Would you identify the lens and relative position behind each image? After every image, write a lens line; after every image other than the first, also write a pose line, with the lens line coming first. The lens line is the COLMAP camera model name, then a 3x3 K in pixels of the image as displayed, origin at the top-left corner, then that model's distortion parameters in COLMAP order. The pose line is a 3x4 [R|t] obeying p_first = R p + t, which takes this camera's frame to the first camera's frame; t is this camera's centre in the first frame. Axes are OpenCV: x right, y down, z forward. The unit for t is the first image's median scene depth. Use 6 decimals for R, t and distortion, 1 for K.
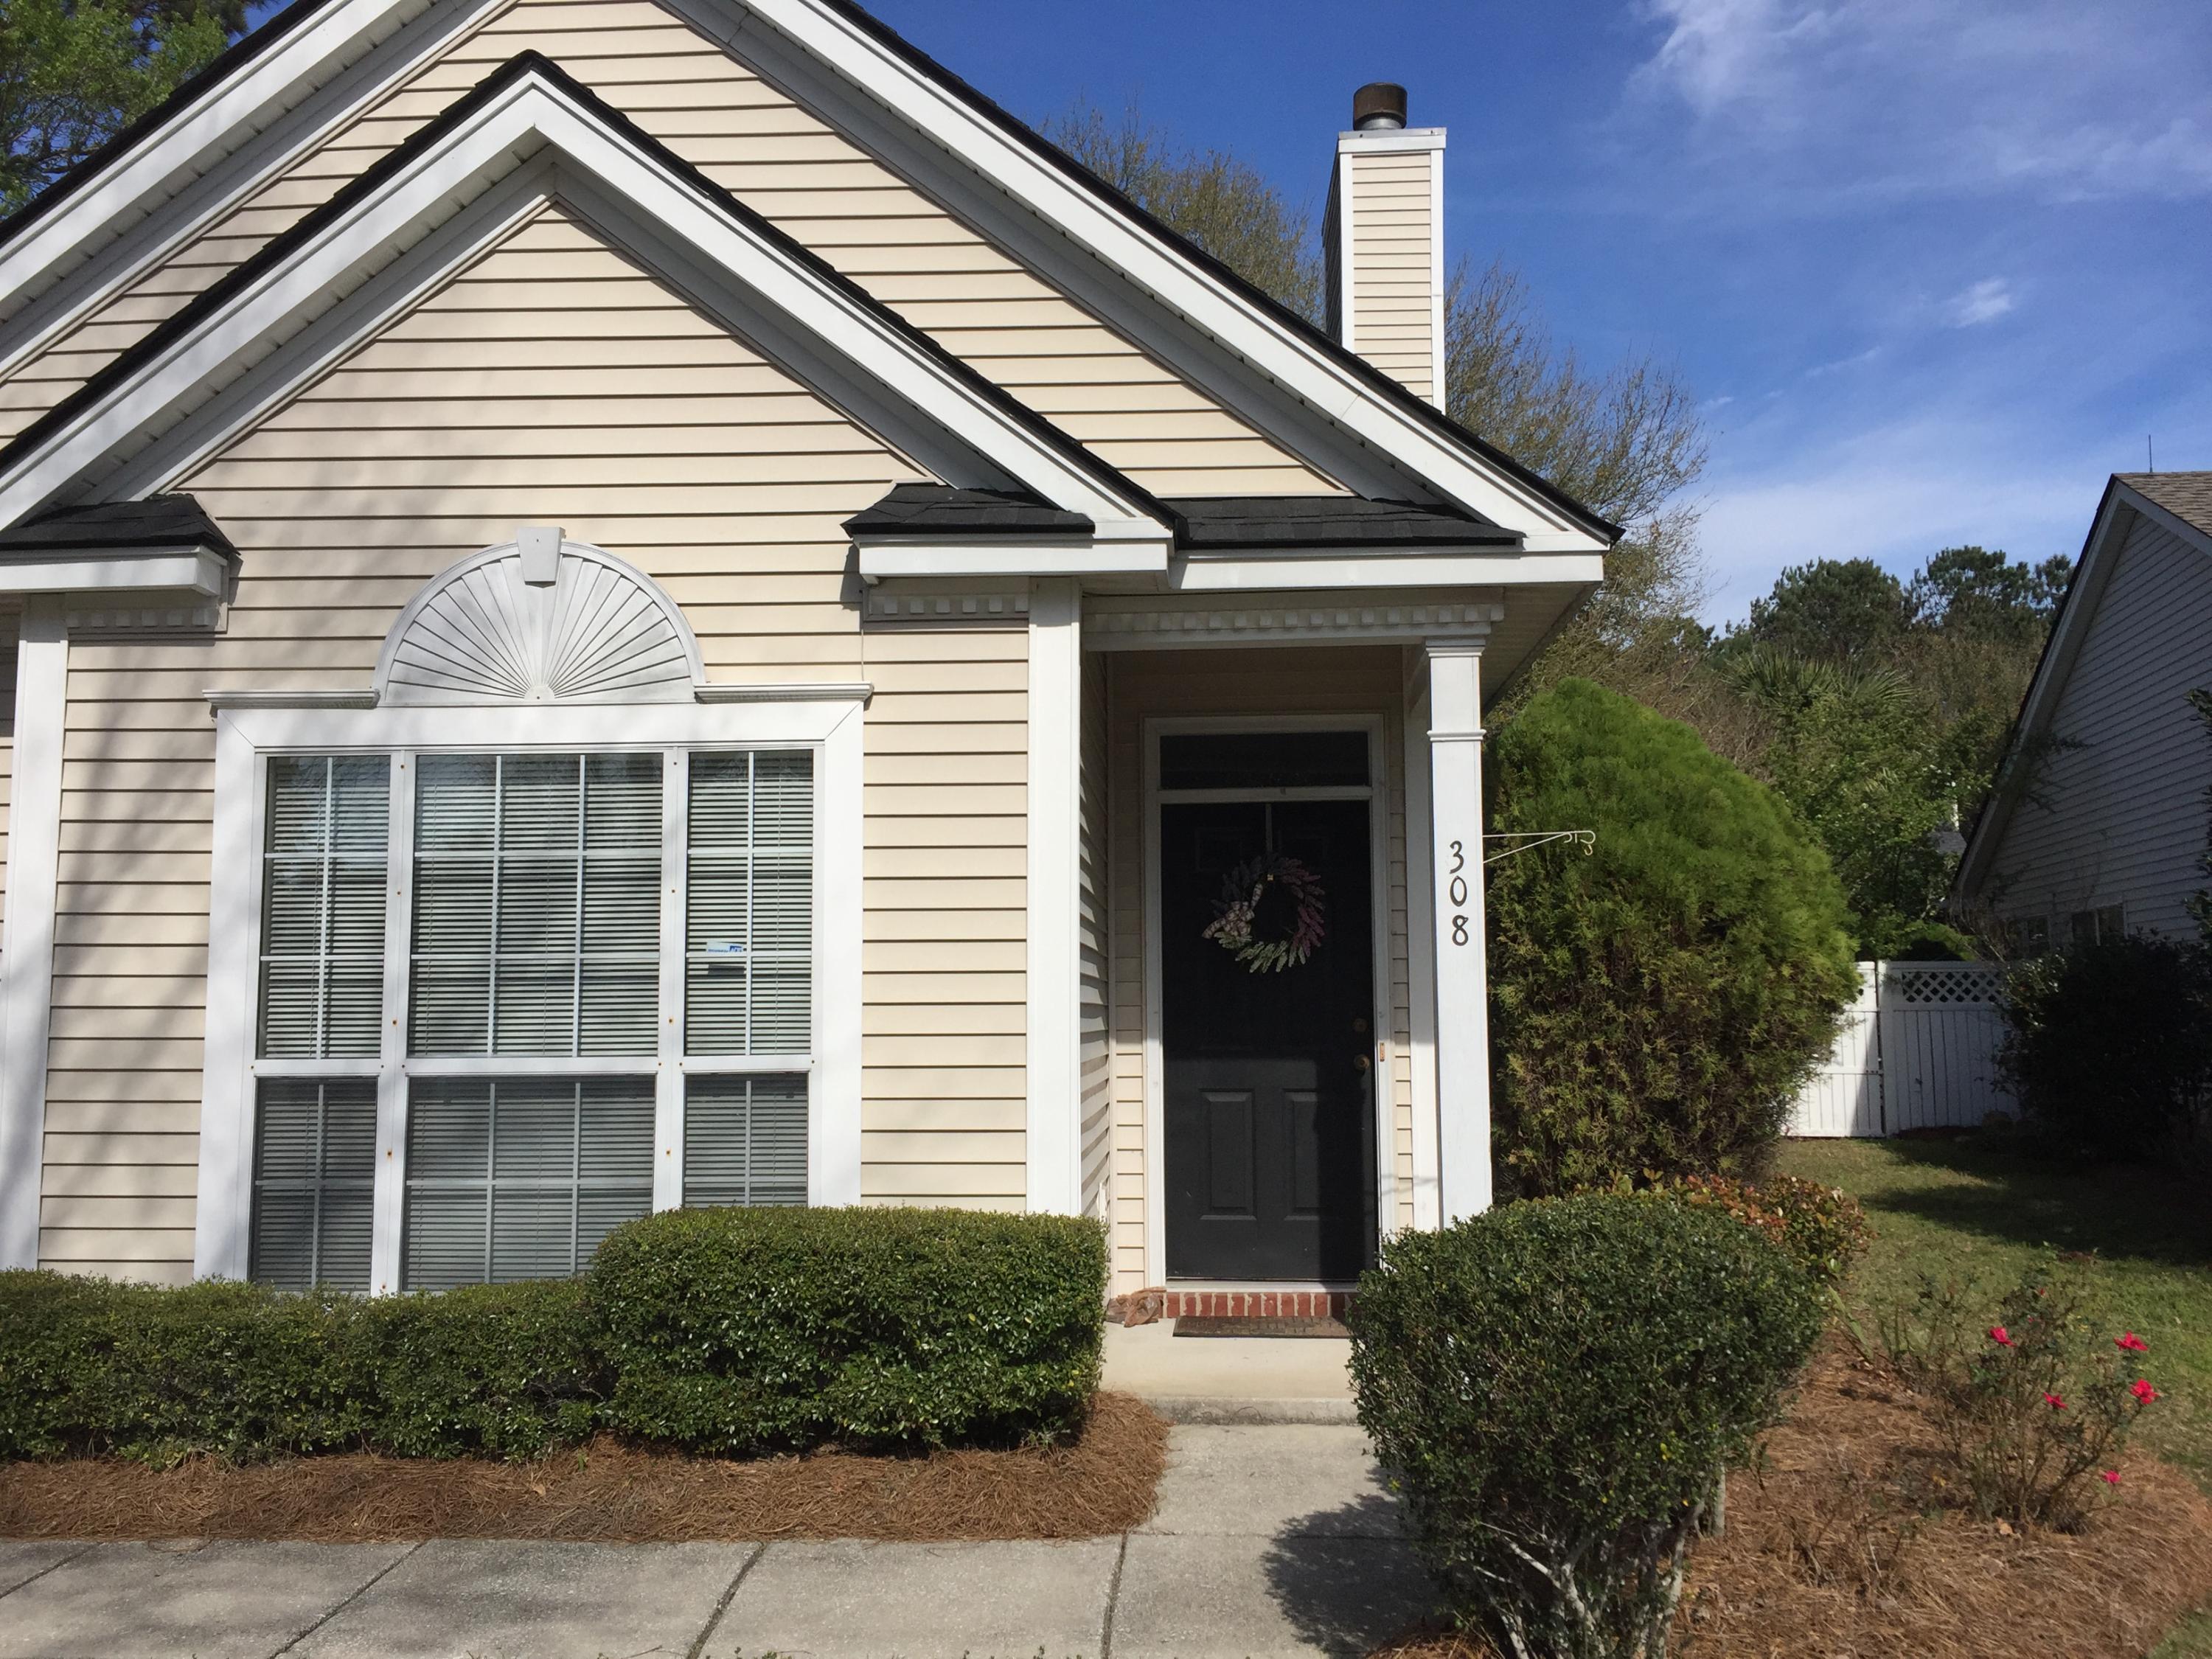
lens RADIAL K [[1868.8, 0, 1105.0], [0, 1868.8, 835.7], [0, 0, 1]] dist [0.054285, -0.038076]
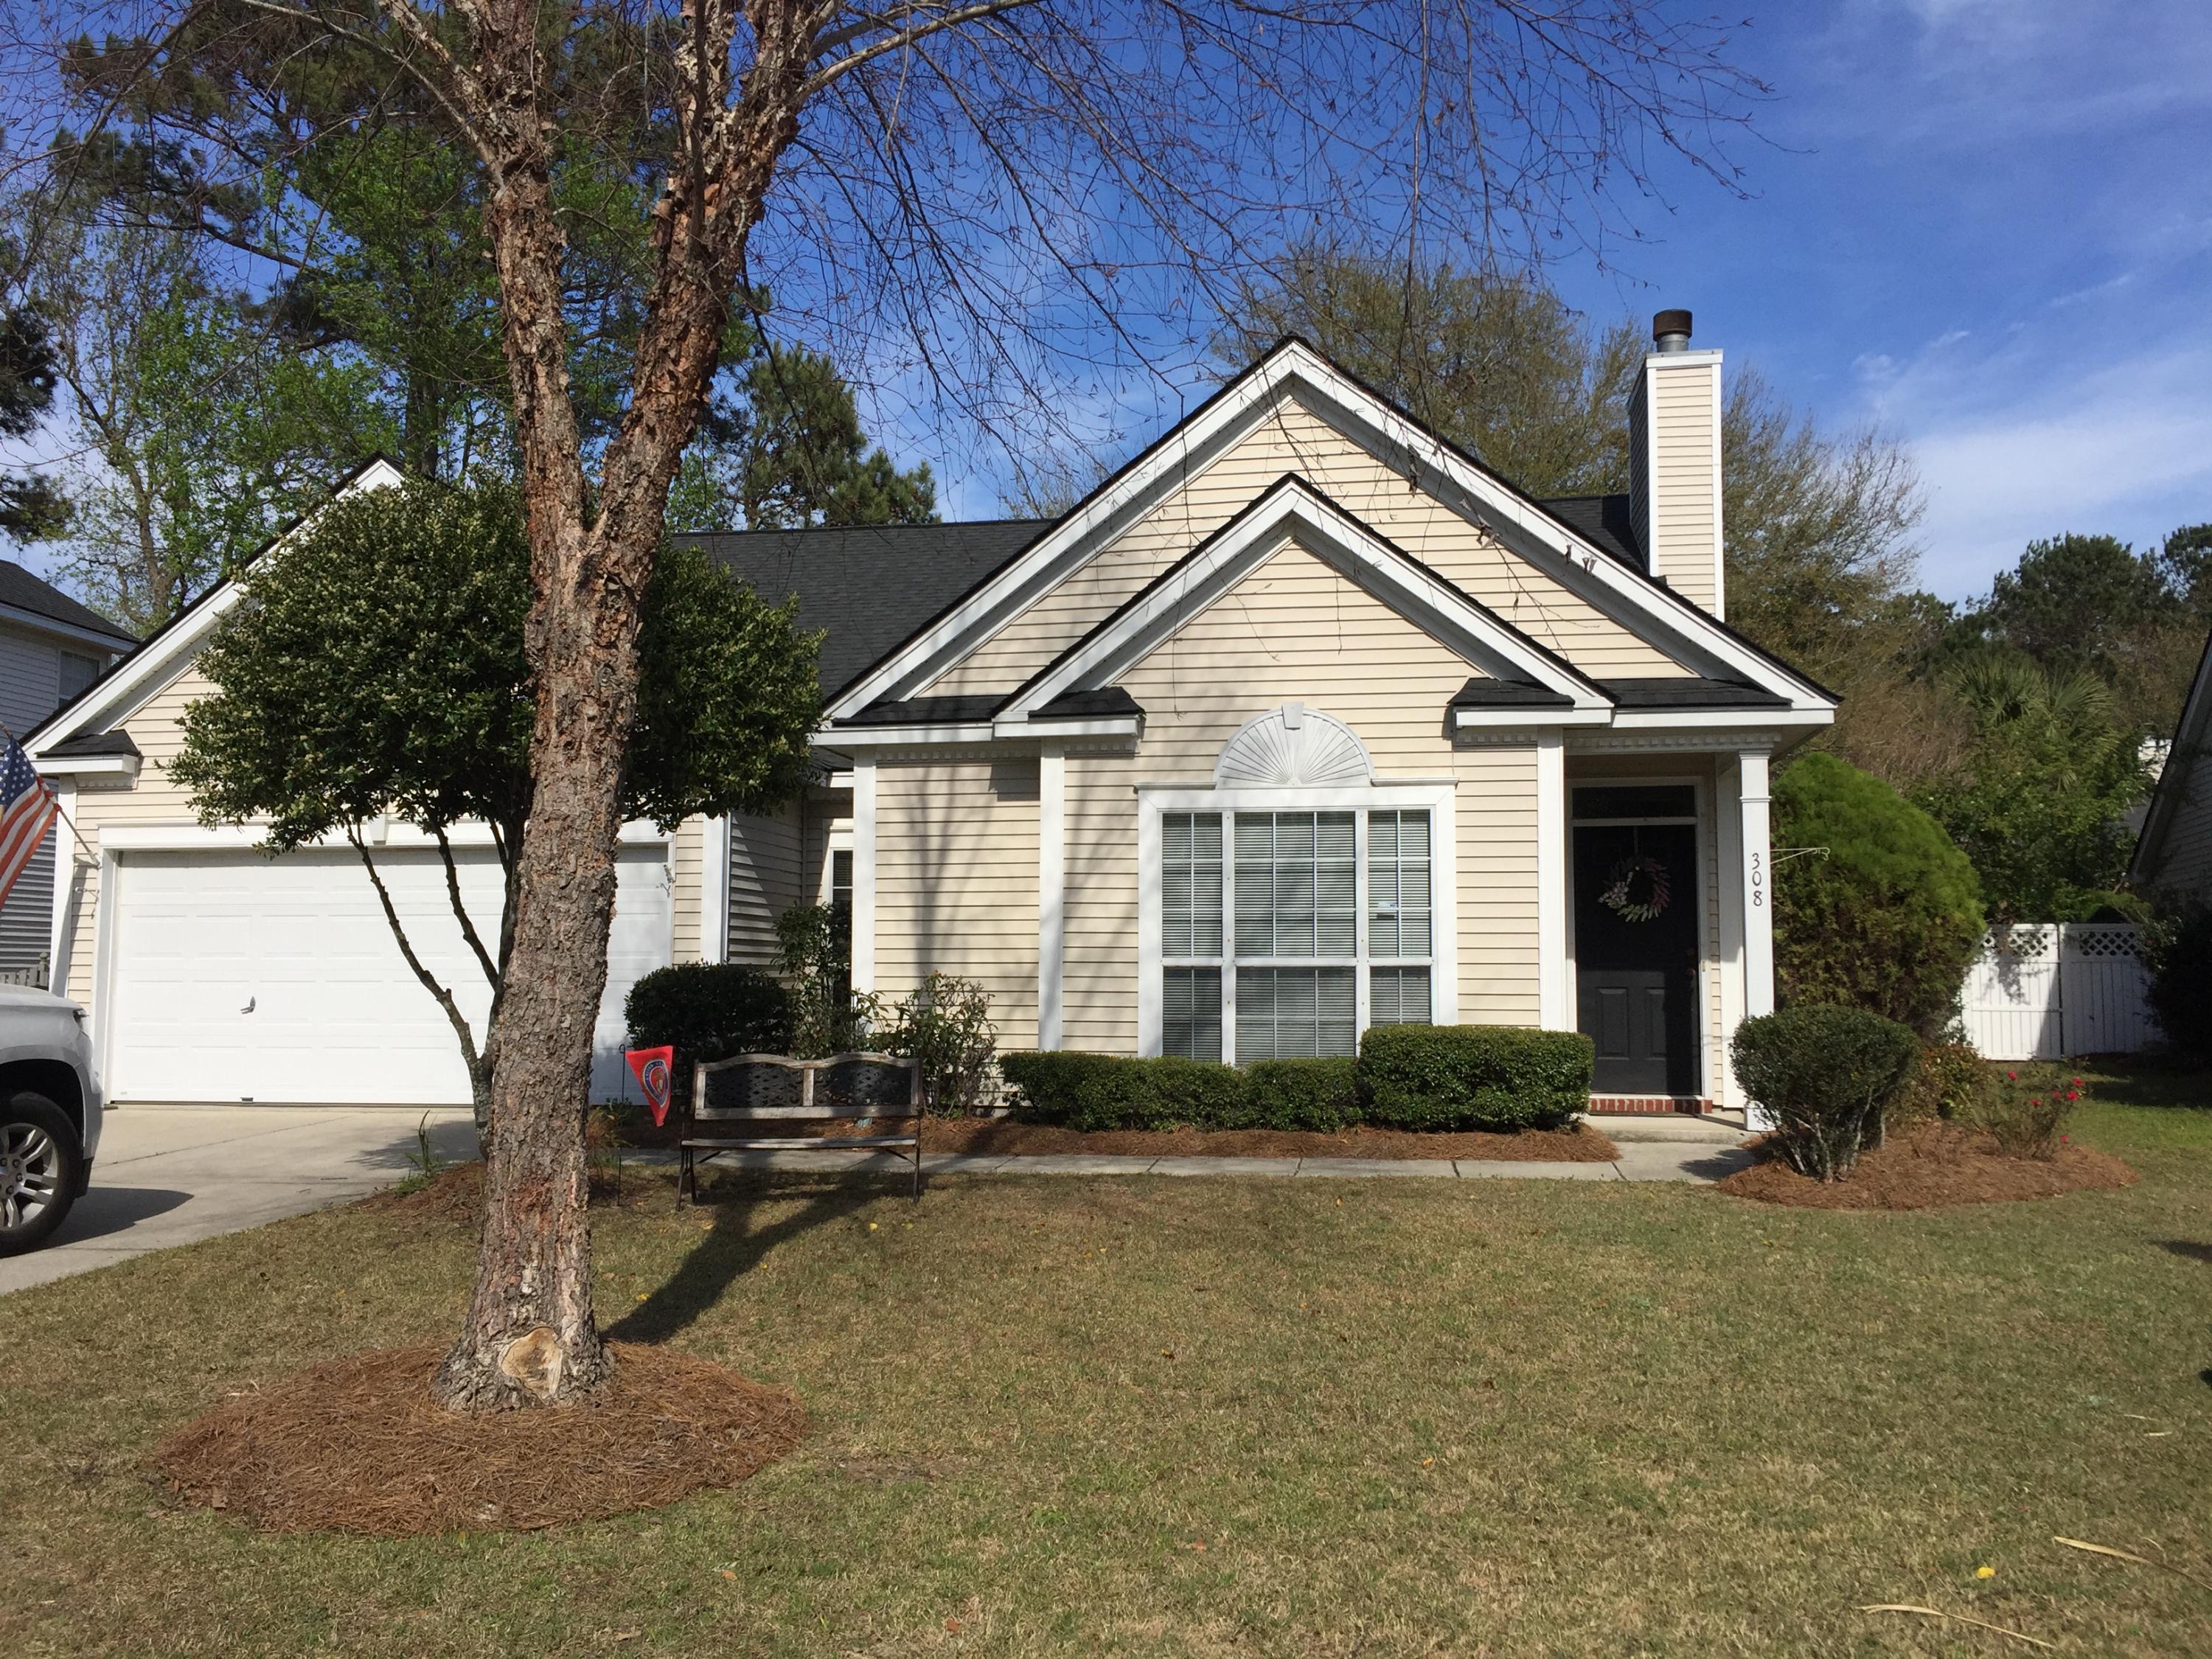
lens RADIAL K [[1868.8, 0, 1102.5], [0, 1868.8, 829.5], [0, 0, 1]] dist [0.054285, -0.038076]
pose [[0.993565, -0.002525, -0.113239, -0.274449], [0.004026, 0.999907, 0.013036, -0.050879], [0.113195, -0.013408, 0.993482, -1.057507]]
